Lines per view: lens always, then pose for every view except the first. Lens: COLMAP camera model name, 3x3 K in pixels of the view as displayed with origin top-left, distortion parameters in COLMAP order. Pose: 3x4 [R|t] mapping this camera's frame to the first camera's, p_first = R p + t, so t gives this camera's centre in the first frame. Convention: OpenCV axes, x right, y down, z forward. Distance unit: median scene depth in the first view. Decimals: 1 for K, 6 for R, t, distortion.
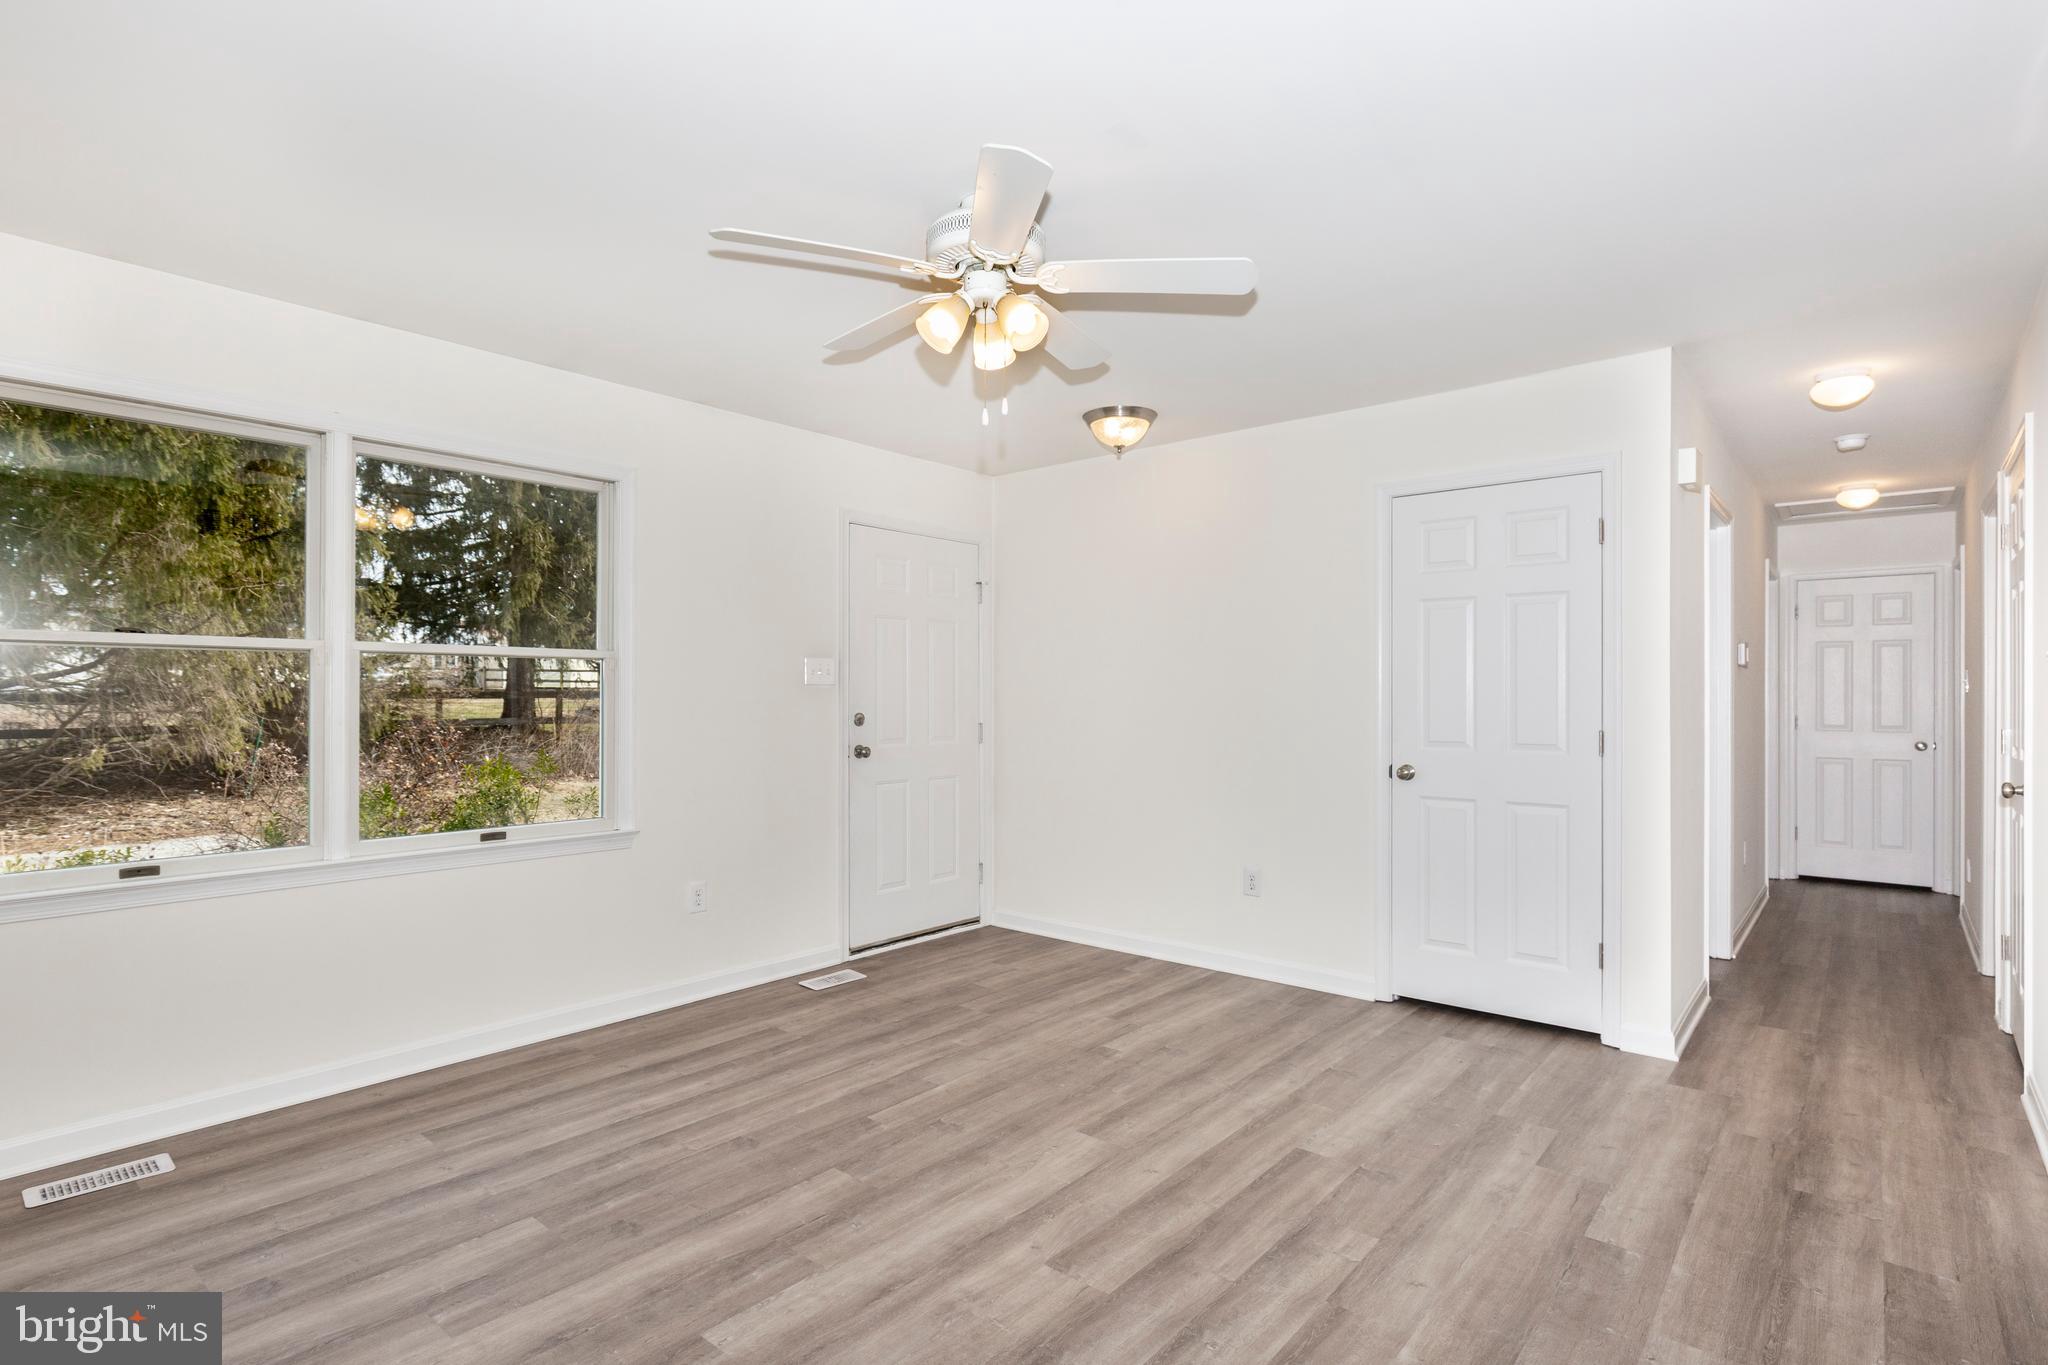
lens RADIAL K [[1017.3, 0, 980.5], [0, 1017.3, 686.2], [0, 0, 1]] dist [0.001846, -0.001467]
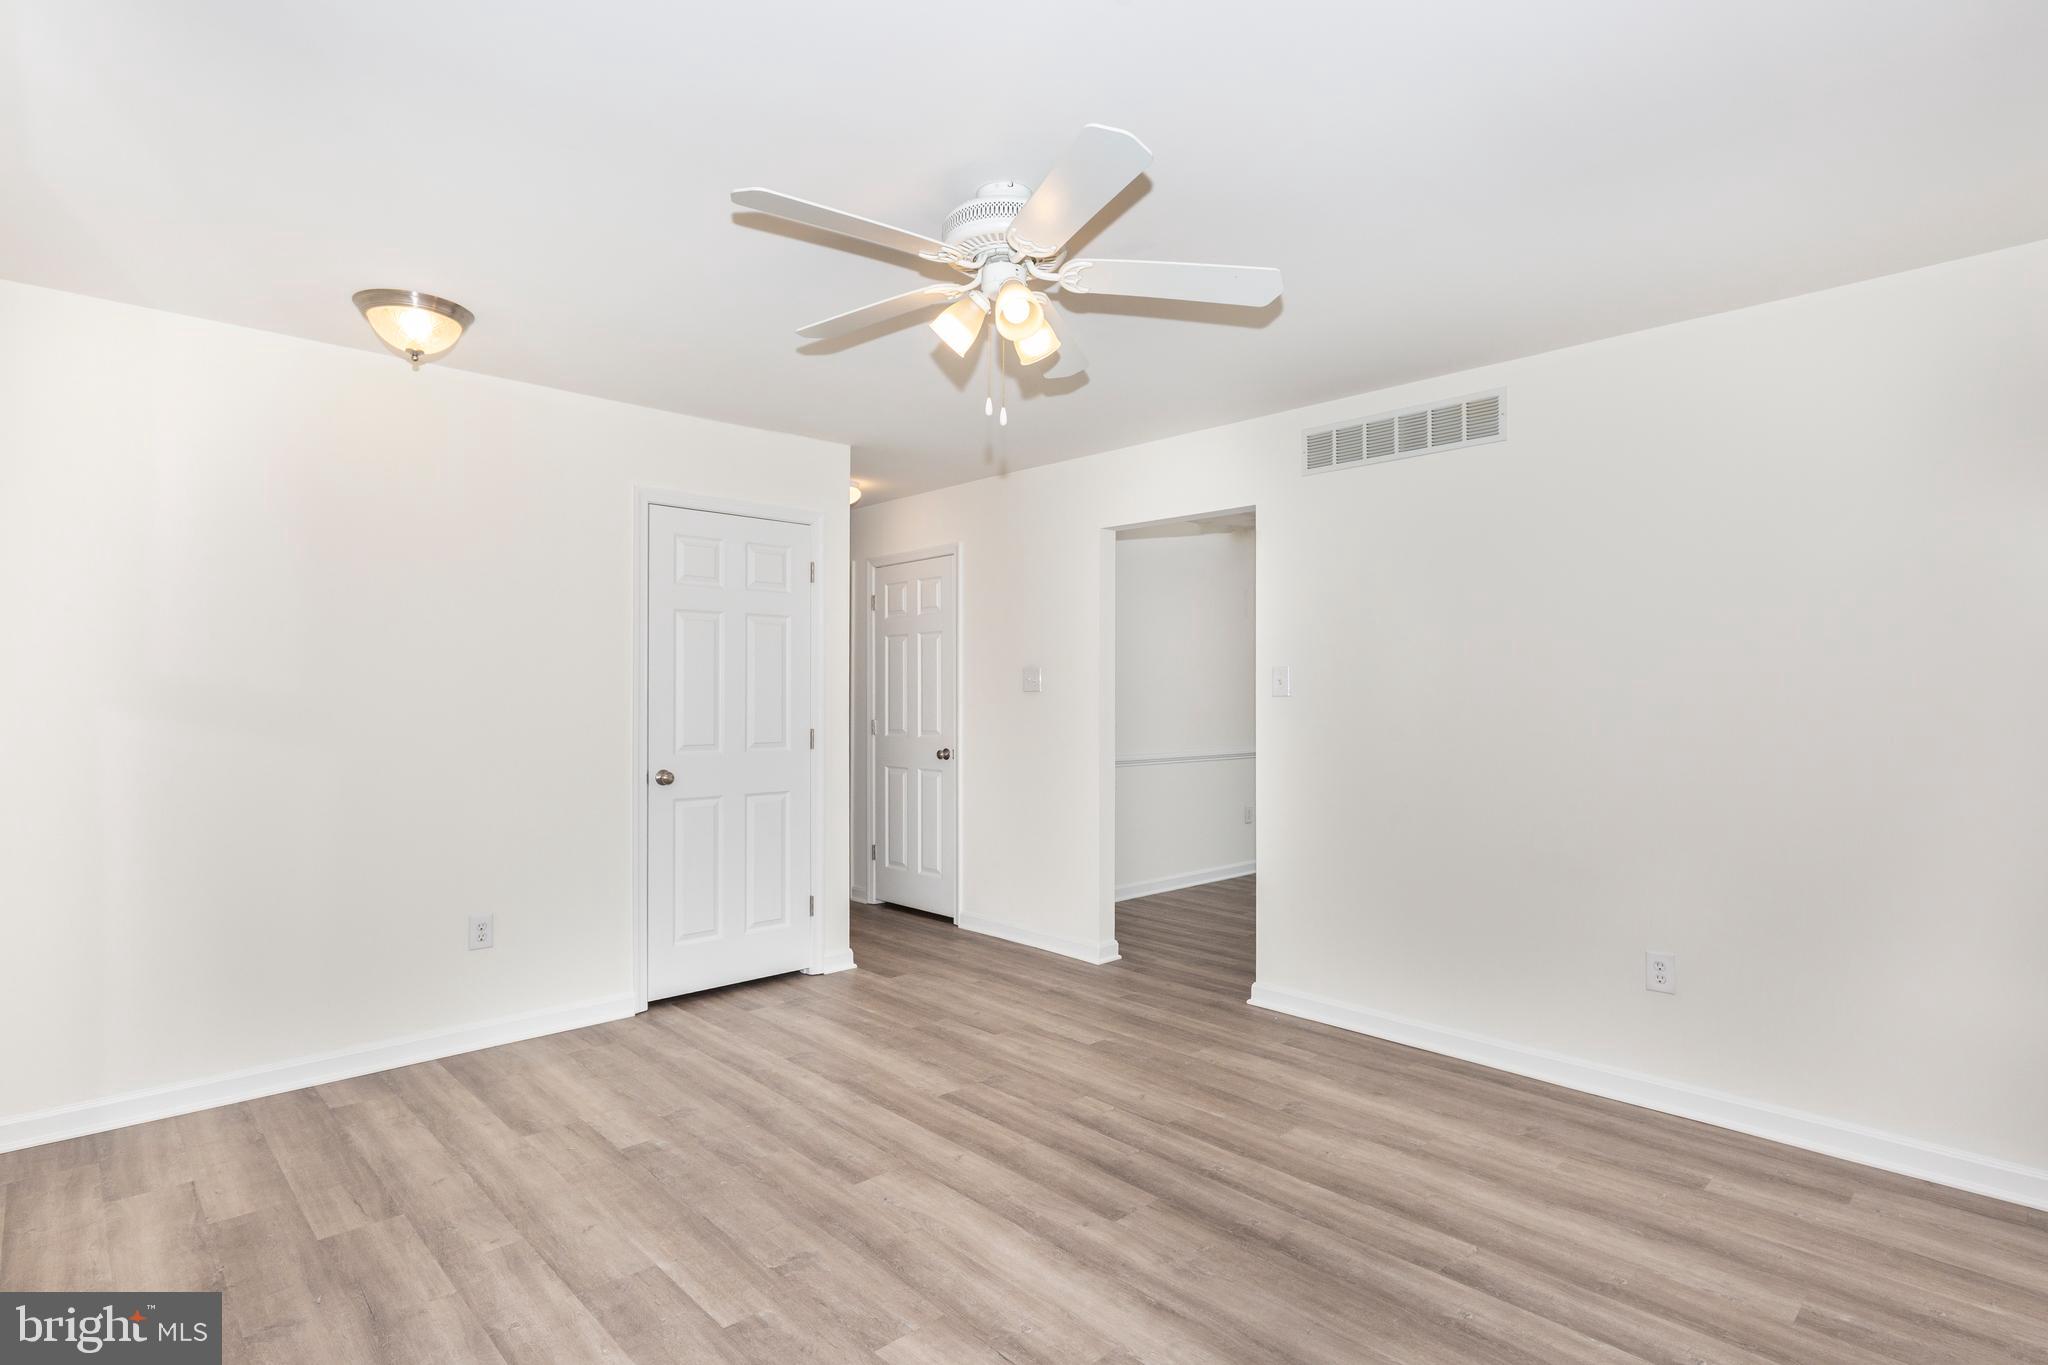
lens RADIAL K [[1017.3, 0, 1070.9], [0, 1017.3, 691.6], [0, 0, 1]] dist [0.001846, -0.001467]
pose [[0.069992, 0.002726, 0.997544, -0.771219], [-0.012359, 0.999922, -0.001866, -0.005010], [-0.997471, -0.012198, 0.070021, 0.718453]]
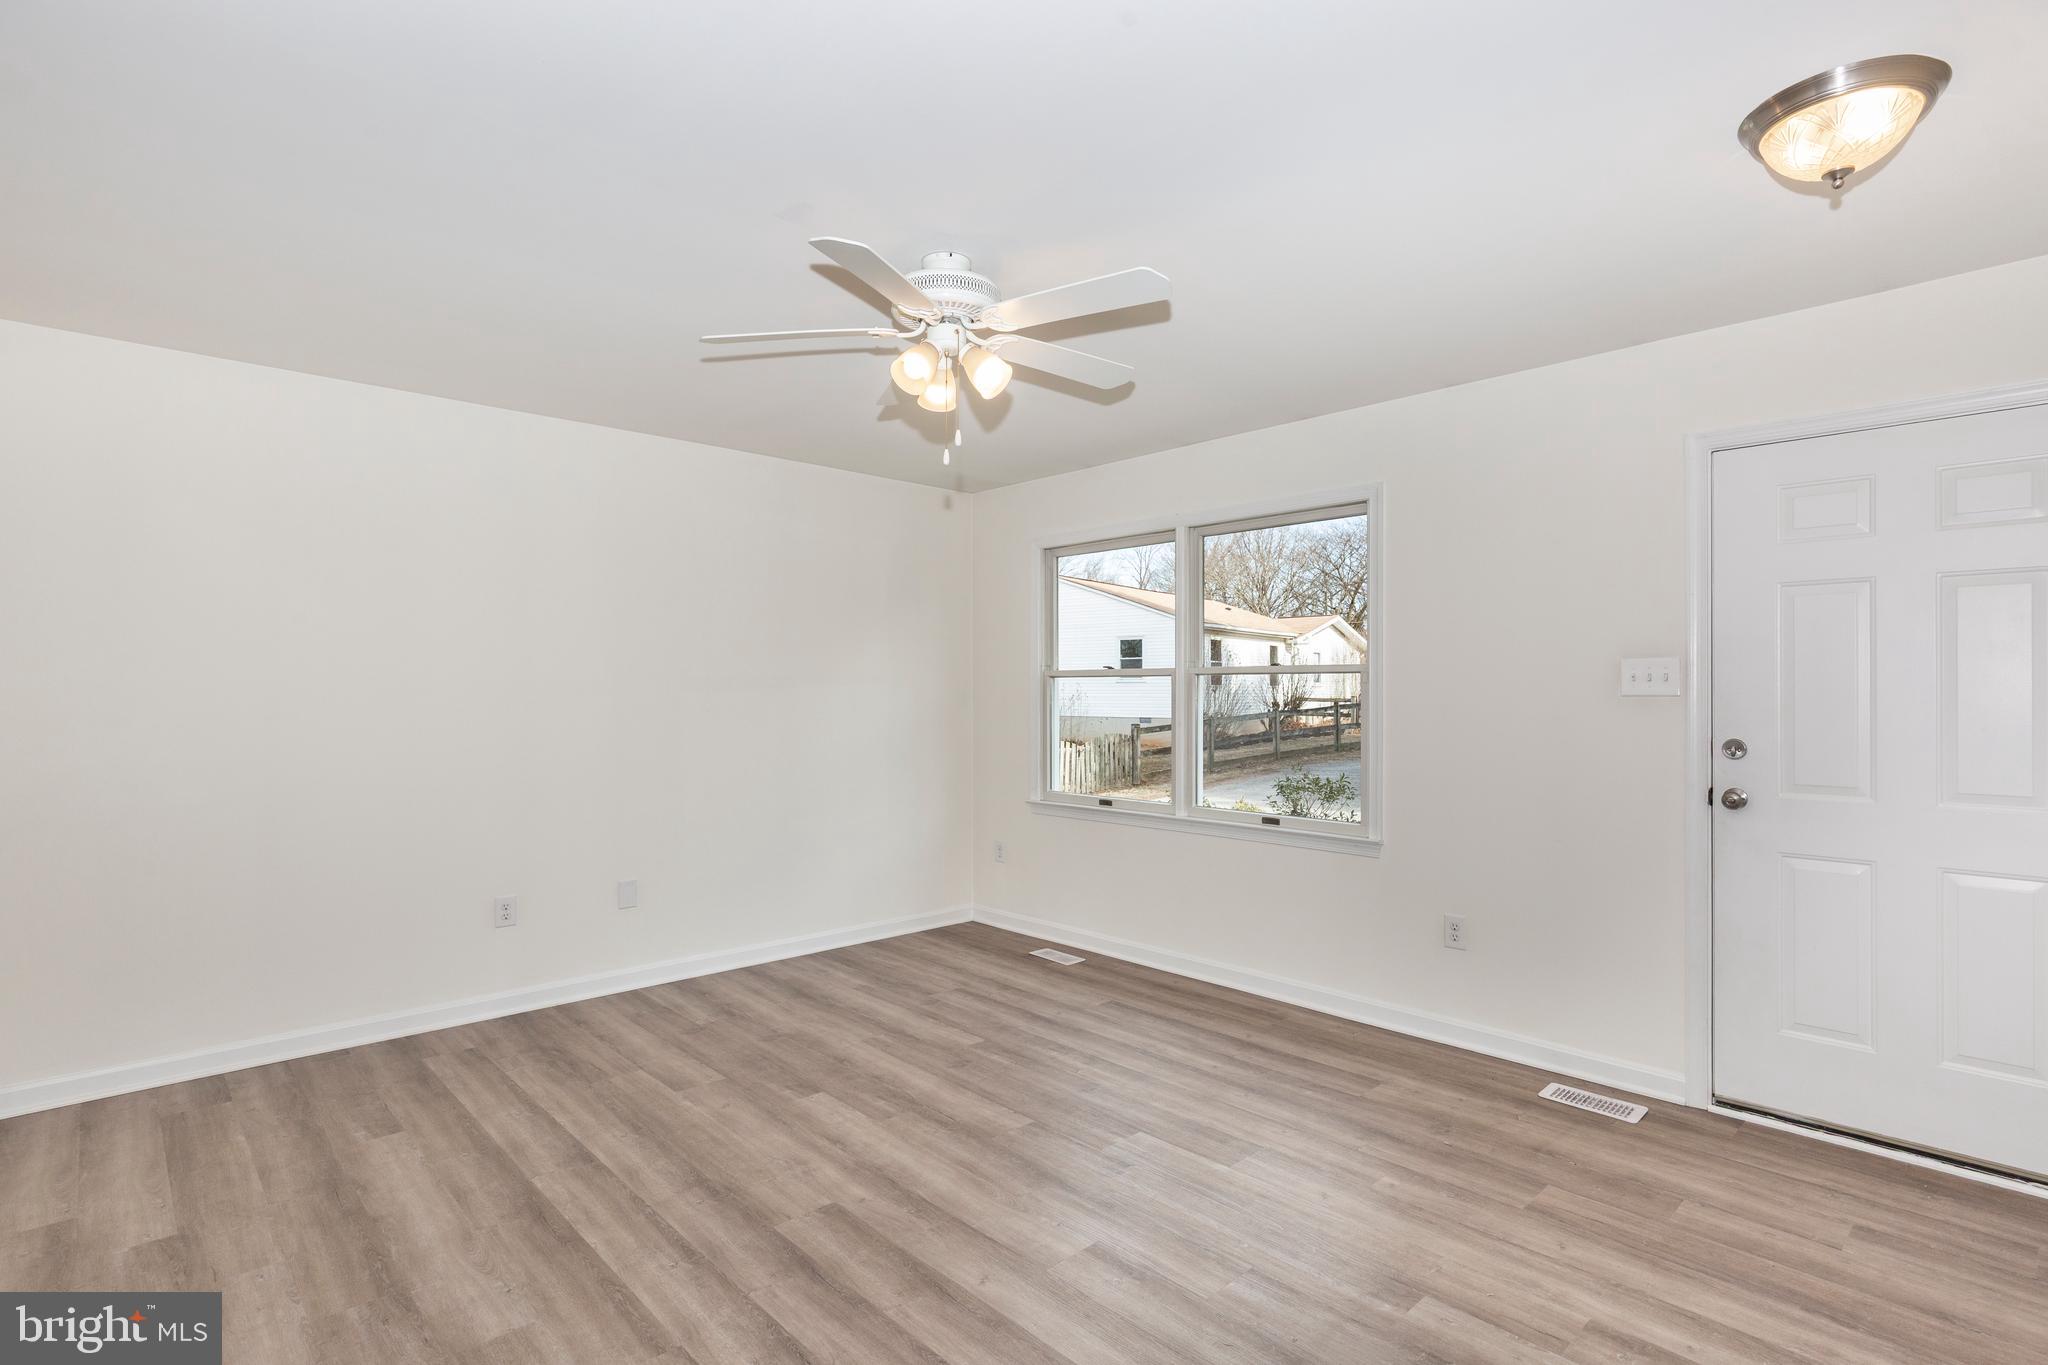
lens RADIAL K [[1017.3, 0, 1076.7], [0, 1017.3, 671.6], [0, 0, 1]] dist [0.001846, -0.001467]
pose [[-0.077414, -0.021304, -0.996771, 0.893036], [0.008687, 0.999719, -0.022042, -0.007651], [0.996961, -0.010366, -0.077207, 1.009937]]
